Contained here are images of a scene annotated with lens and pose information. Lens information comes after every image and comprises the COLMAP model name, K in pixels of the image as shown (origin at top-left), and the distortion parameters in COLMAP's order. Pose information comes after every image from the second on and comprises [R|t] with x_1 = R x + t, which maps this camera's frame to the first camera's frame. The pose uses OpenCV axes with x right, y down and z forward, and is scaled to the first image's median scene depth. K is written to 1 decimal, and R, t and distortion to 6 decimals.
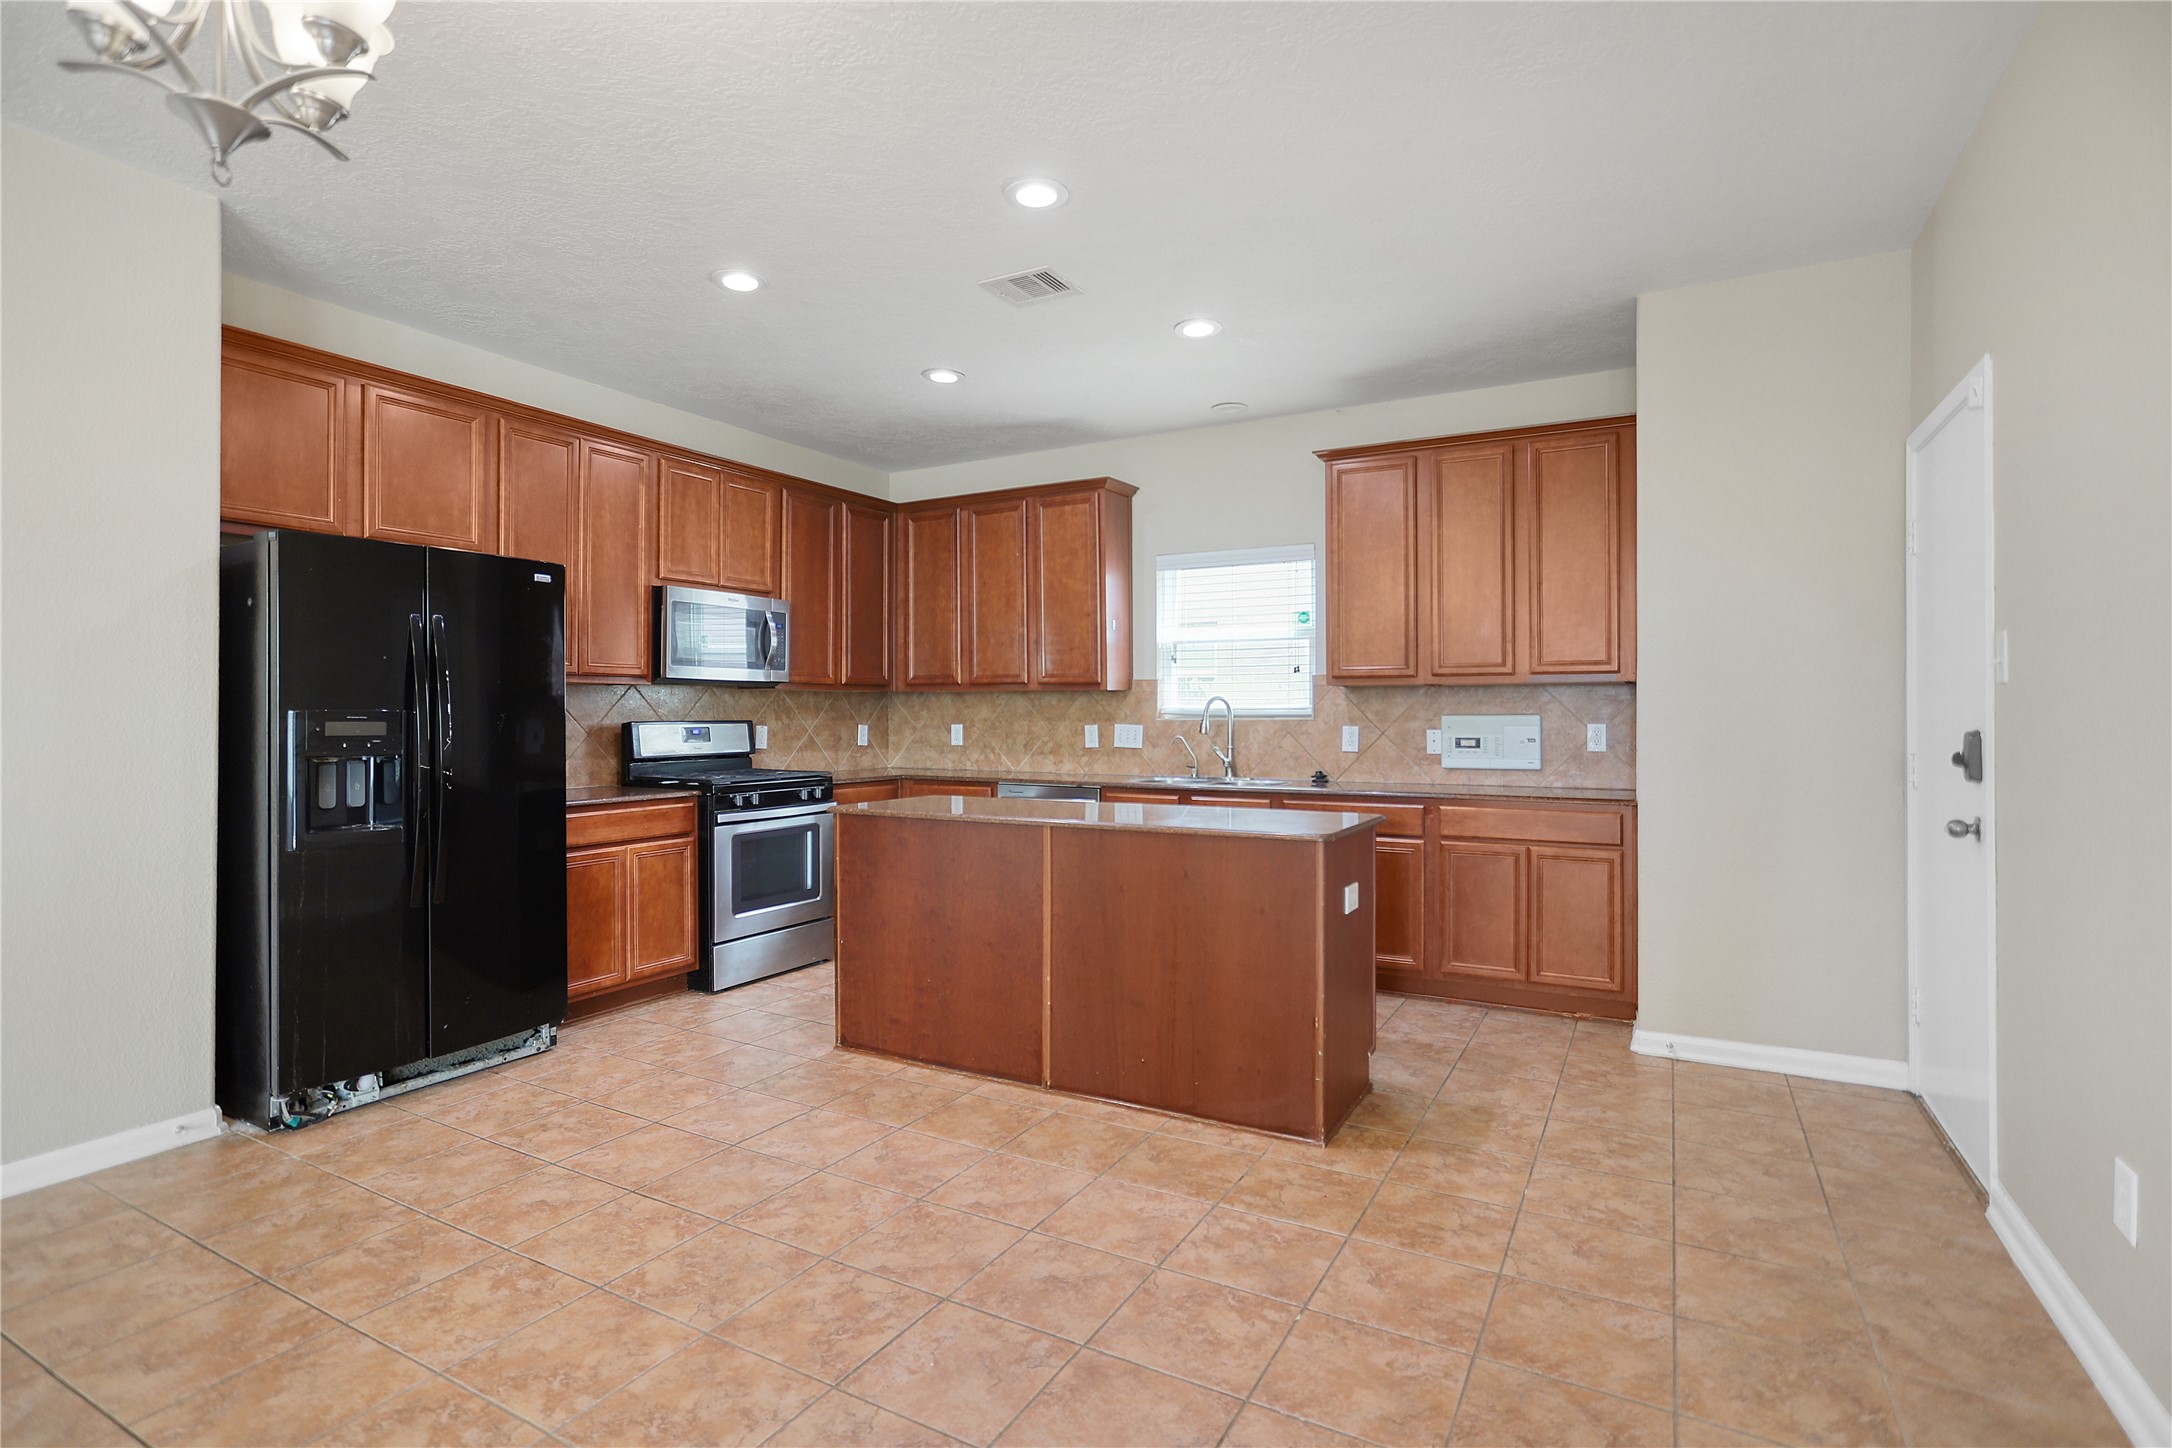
lens RADIAL K [[1044.8, 0, 1081.0], [0, 1044.8, 710.9], [0, 0, 1]] dist [-0.025504, 0.008923]
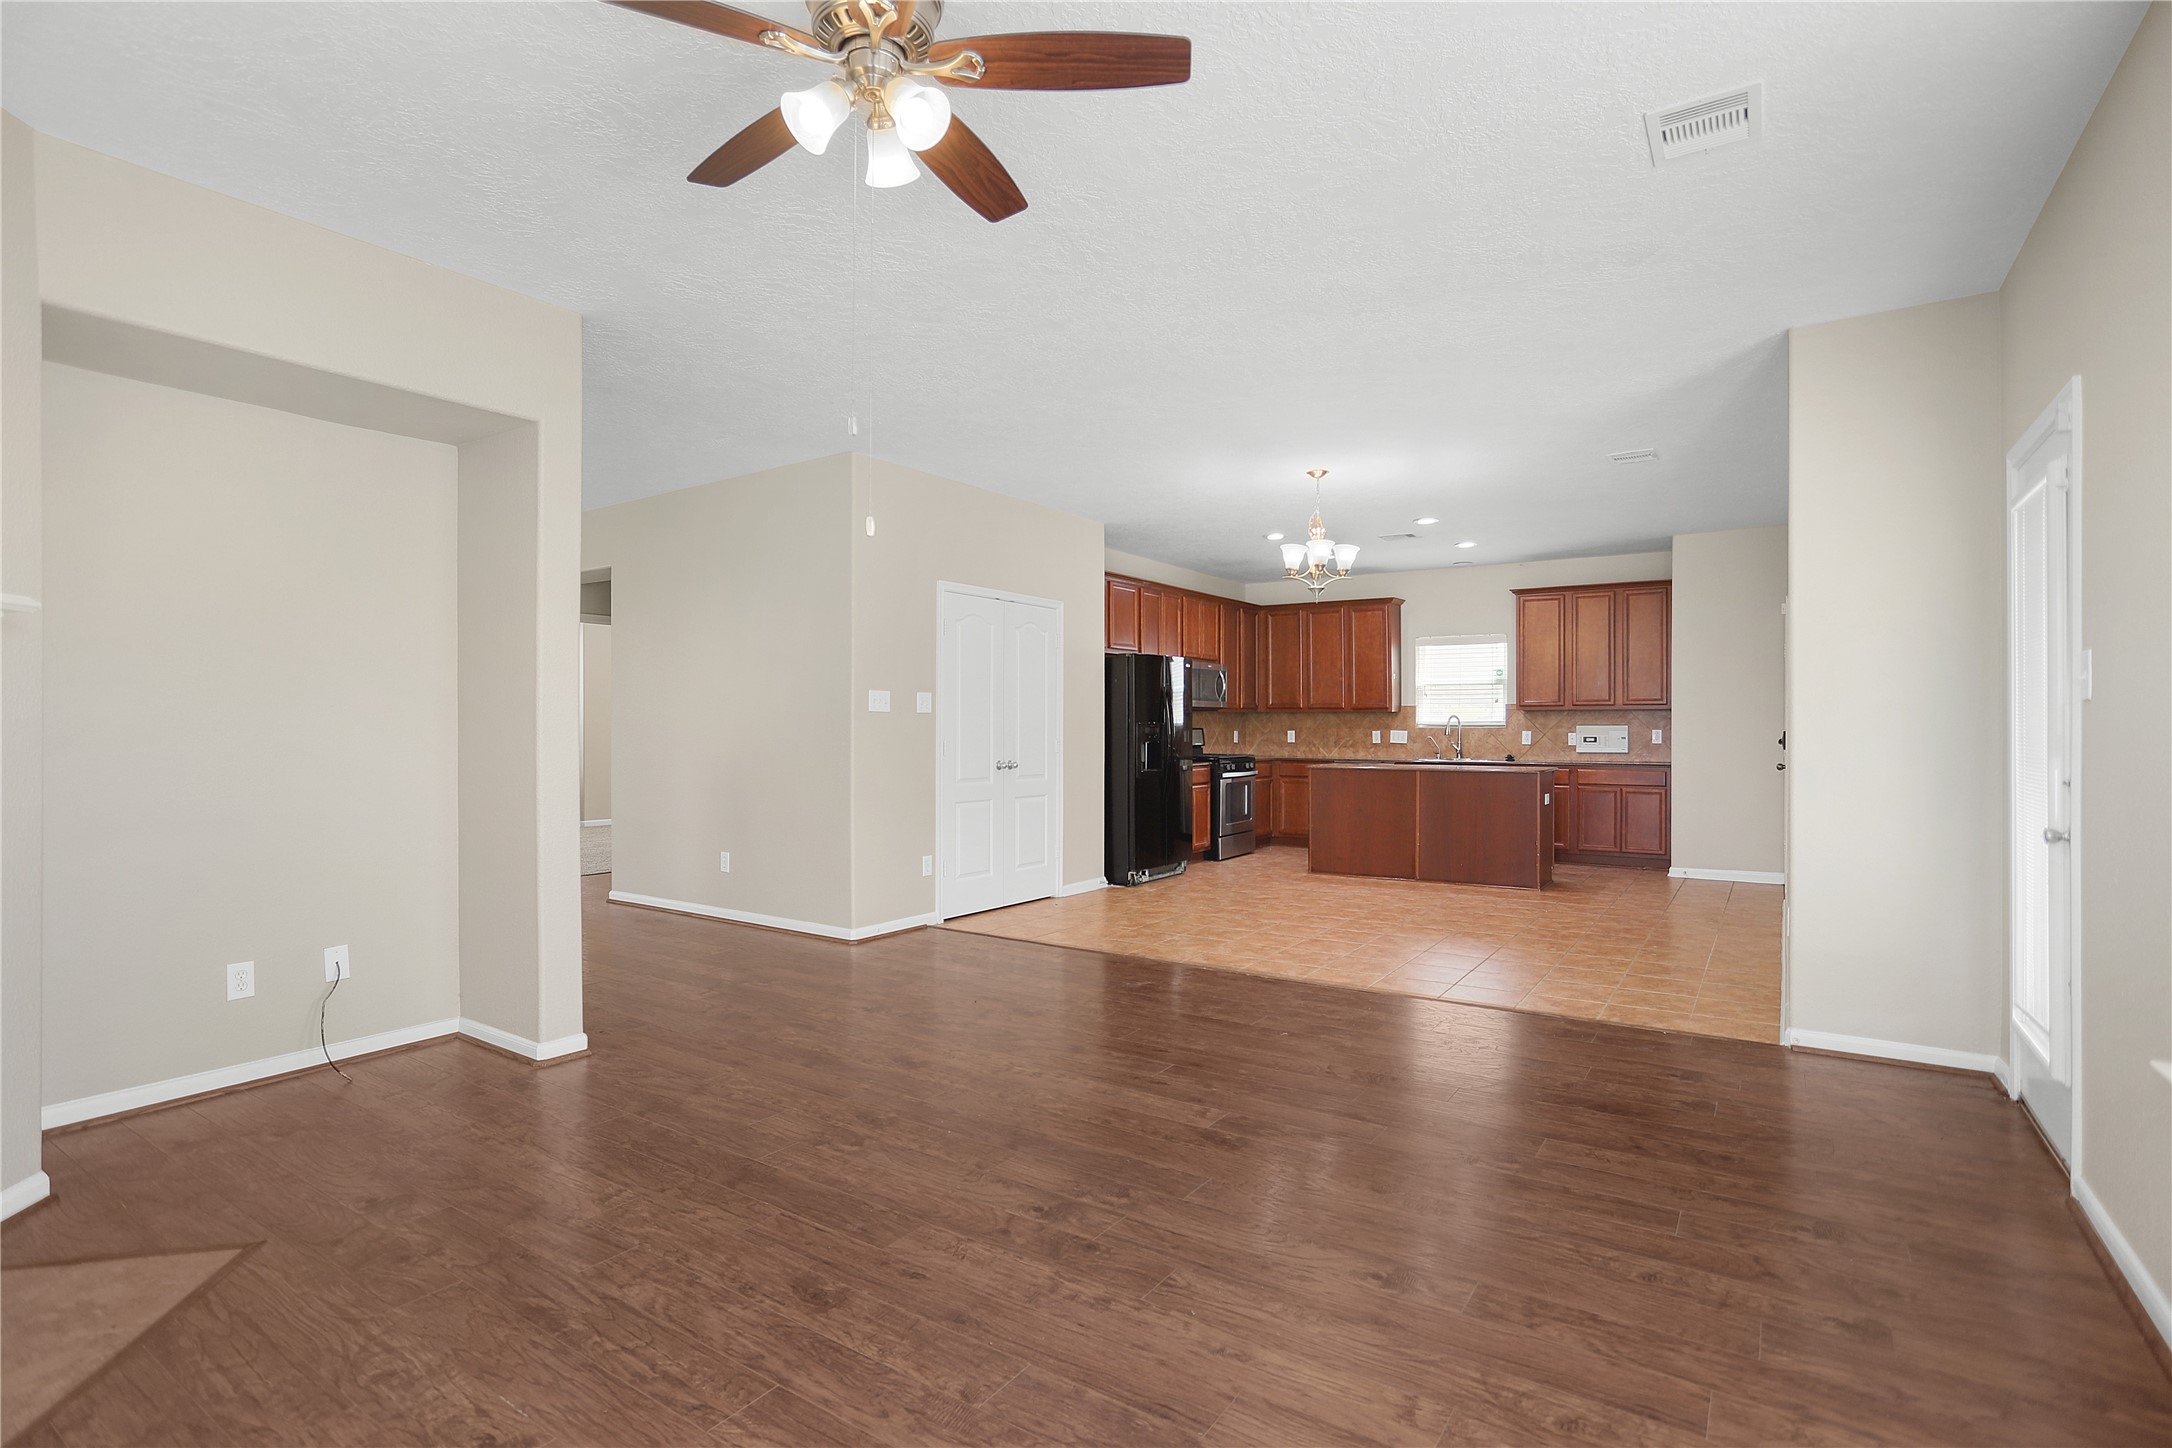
lens RADIAL K [[1075.6, 0, 1106.6], [0, 1075.6, 729.8], [0, 0, 1]] dist [-0.032872, 0.000358]
pose [[0.998805, -0.000191, -0.048871, -0.416423], [0.000584, 0.999967, 0.008042, -0.003825], [0.048868, -0.008061, 0.998773, -0.997896]]
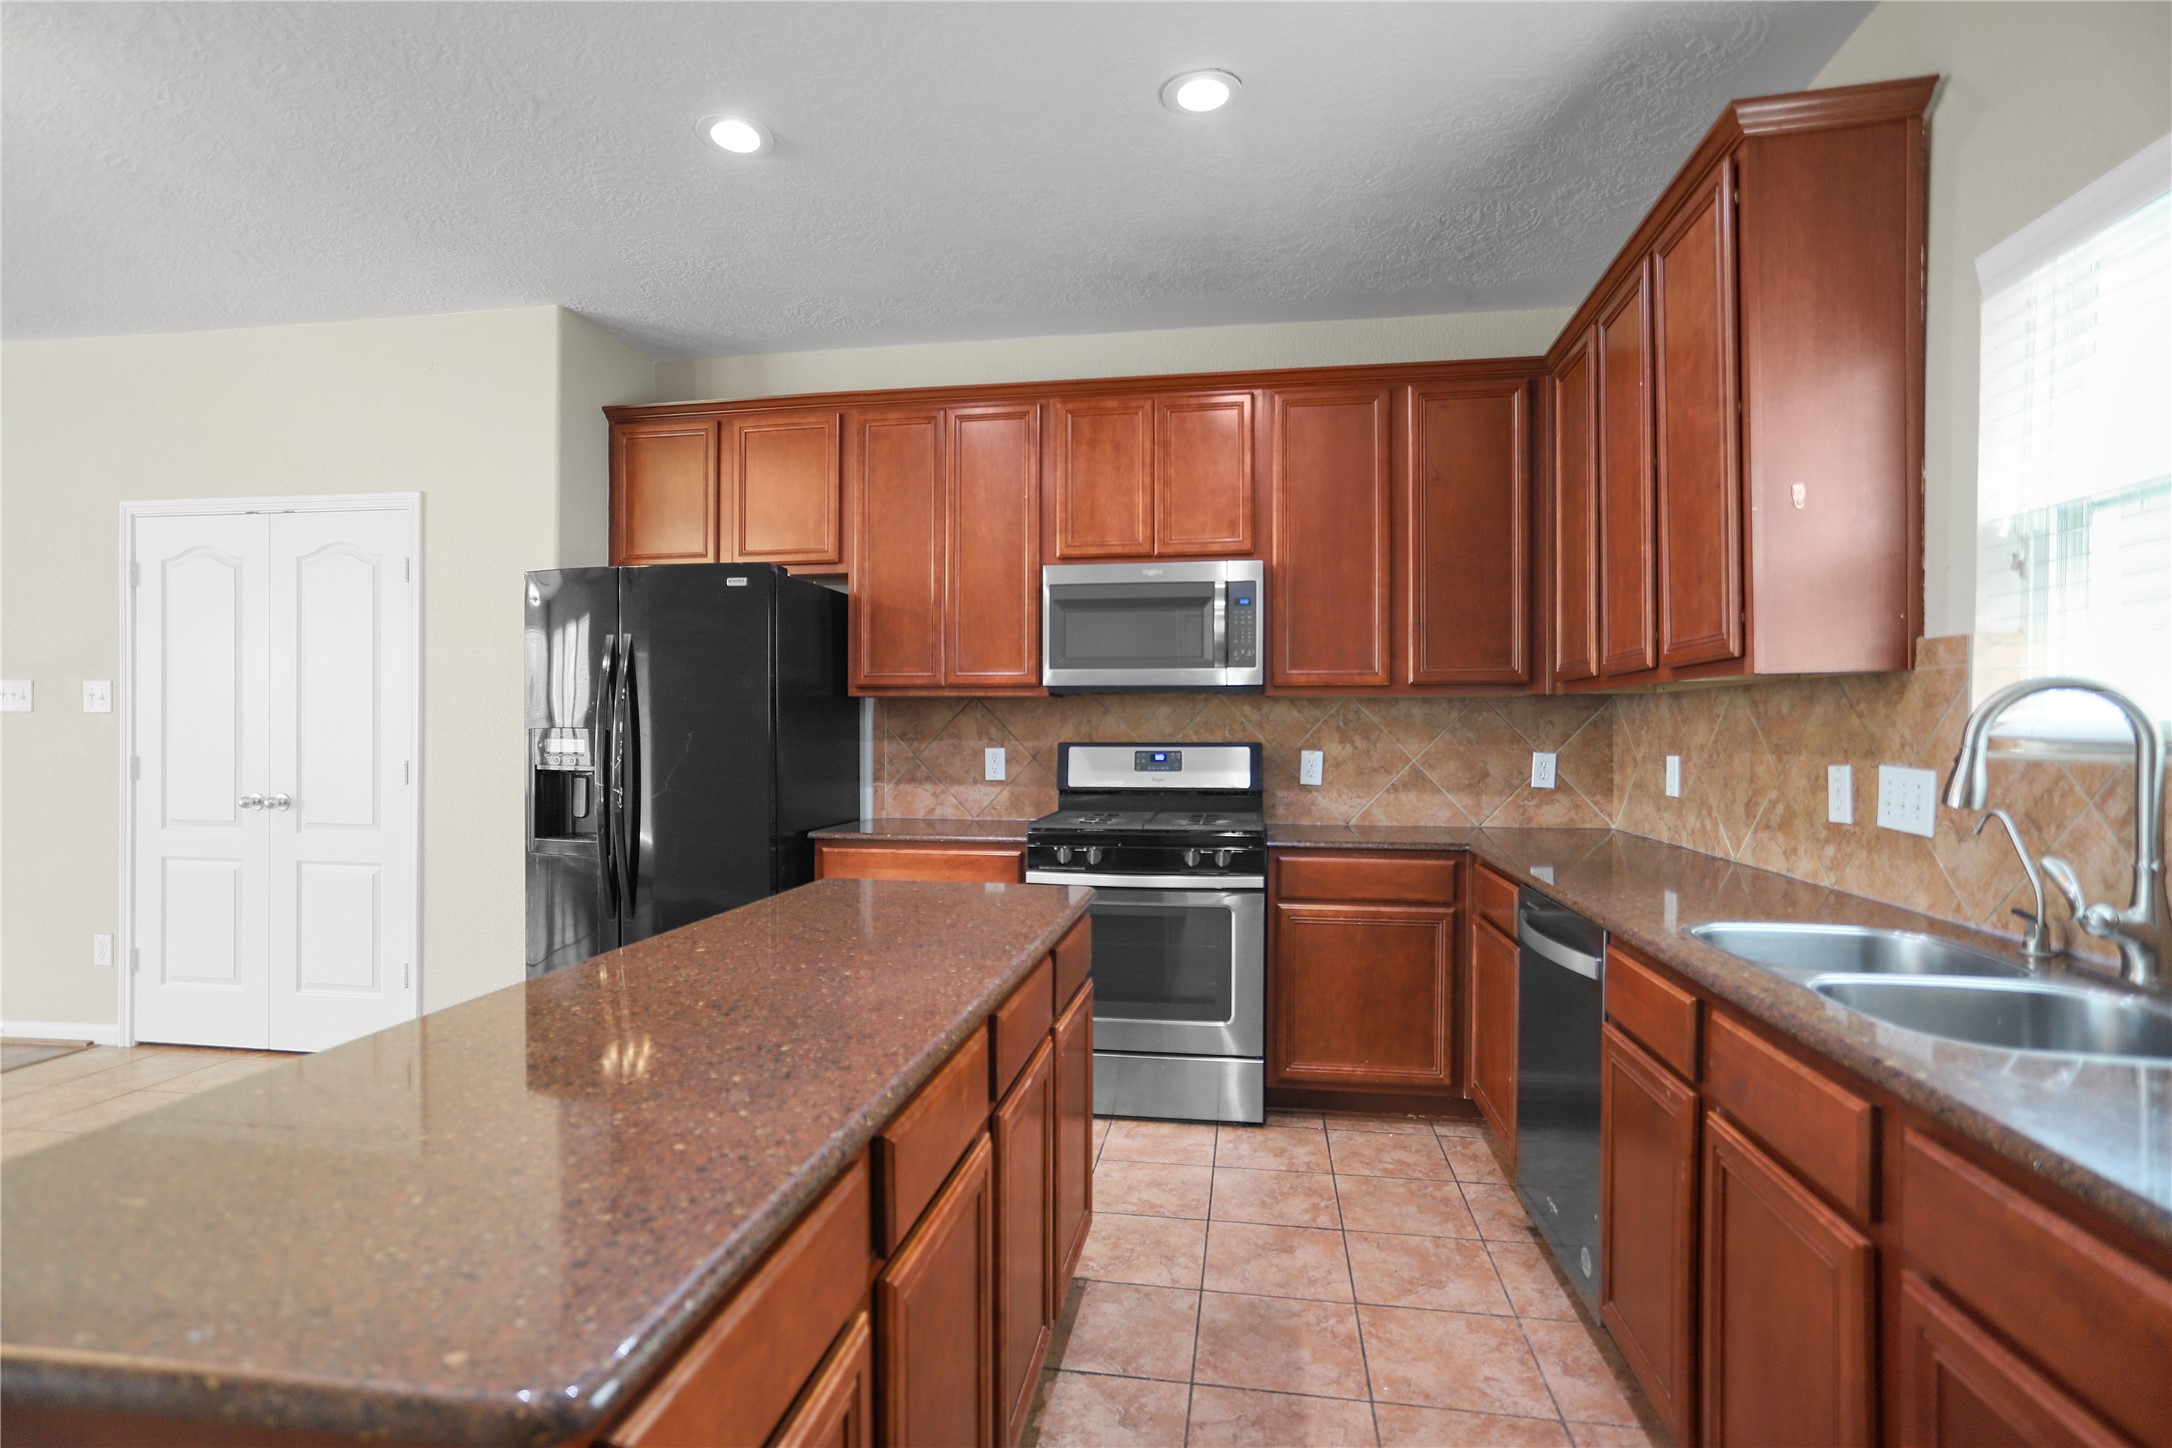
lens RADIAL K [[1044.8, 0, 1103.6], [0, 1044.8, 743.4], [0, 0, 1]] dist [-0.025504, 0.008923]
pose [[0.352152, 0.013484, -0.935846, 0.310360], [0.001375, 0.999888, 0.014924, -0.000956], [0.935942, -0.006542, 0.352094, 0.696052]]
